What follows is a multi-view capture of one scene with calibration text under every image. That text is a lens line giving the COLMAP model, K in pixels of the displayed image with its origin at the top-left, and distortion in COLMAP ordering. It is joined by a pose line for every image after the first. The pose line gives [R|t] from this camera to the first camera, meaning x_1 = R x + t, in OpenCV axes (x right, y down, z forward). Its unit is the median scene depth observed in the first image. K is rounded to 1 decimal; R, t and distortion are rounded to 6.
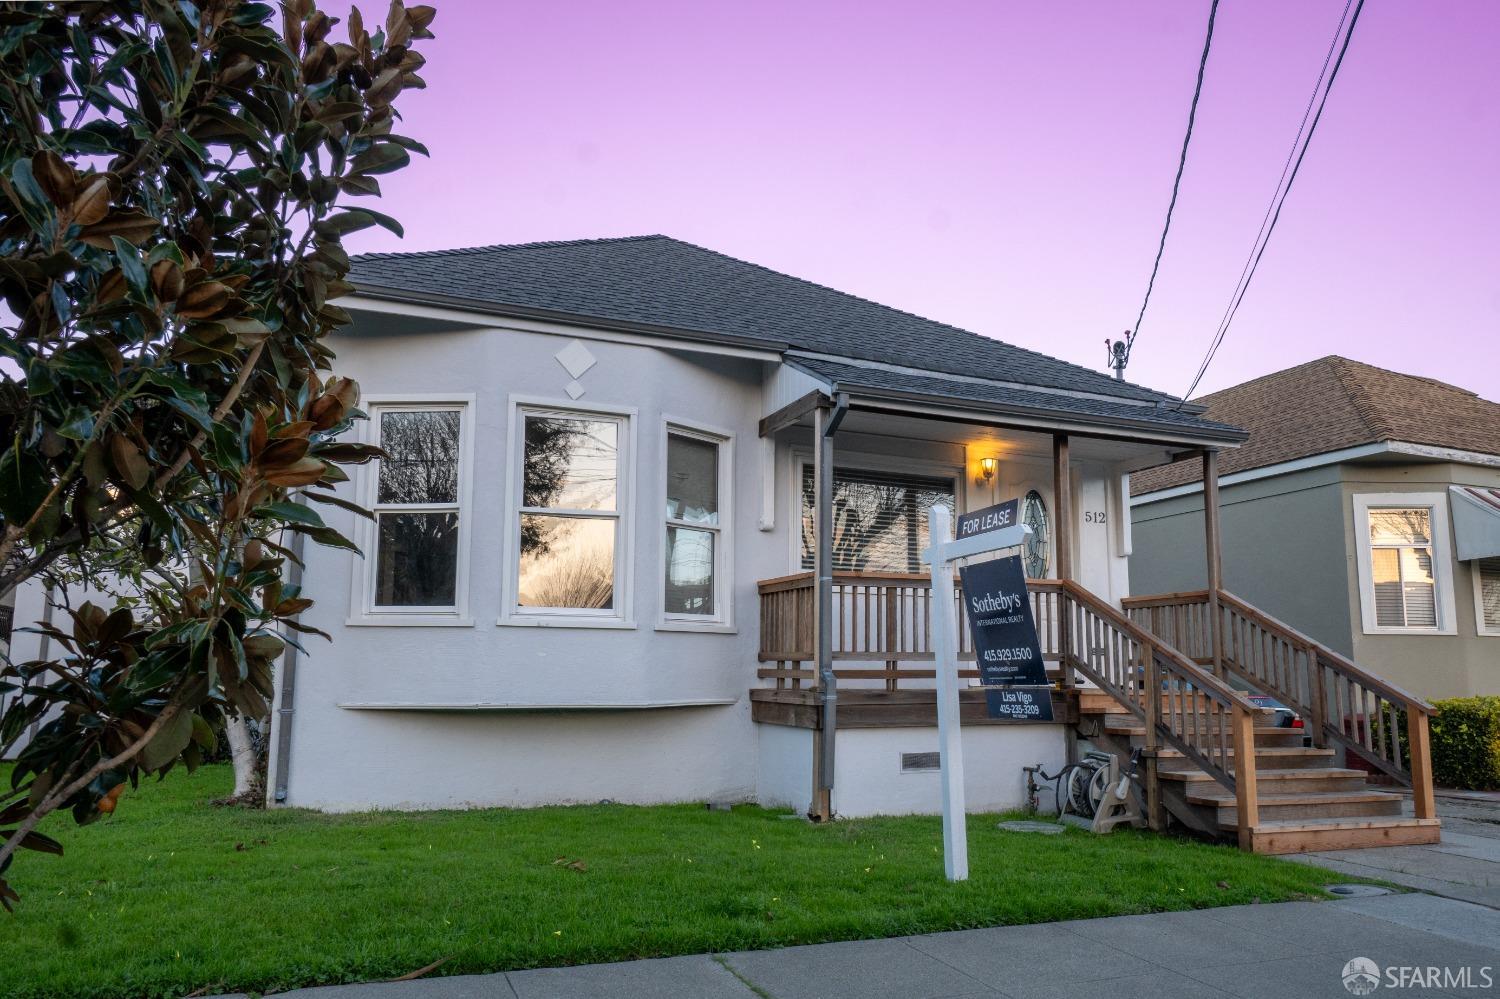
lens RADIAL K [[1065.2, 0, 750.0], [0, 1065.2, 499.5], [0, 0, 1]] dist [0.020079, -0.000148]
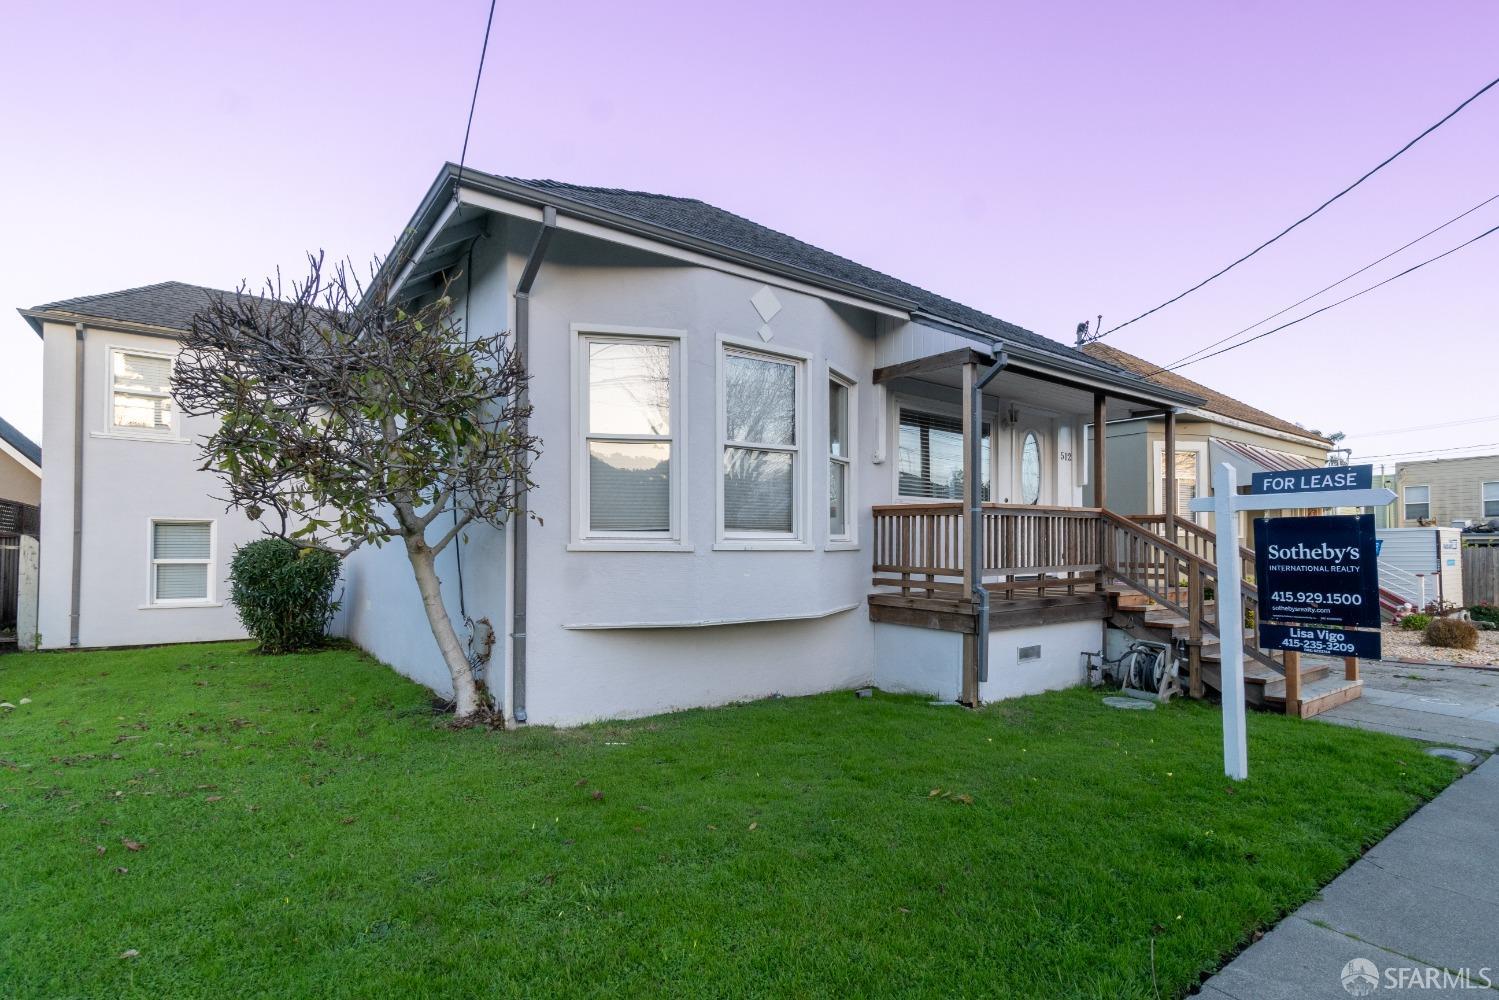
lens RADIAL K [[735.1, 0, 770.1], [0, 735.1, 520.2], [0, 0, 1]] dist [-0.000818, 0.000146]
pose [[0.965905, 0.006448, 0.258815, -0.363786], [-0.041334, 0.990708, 0.129577, -0.010931], [-0.255575, -0.135857, 0.957196, 0.268046]]
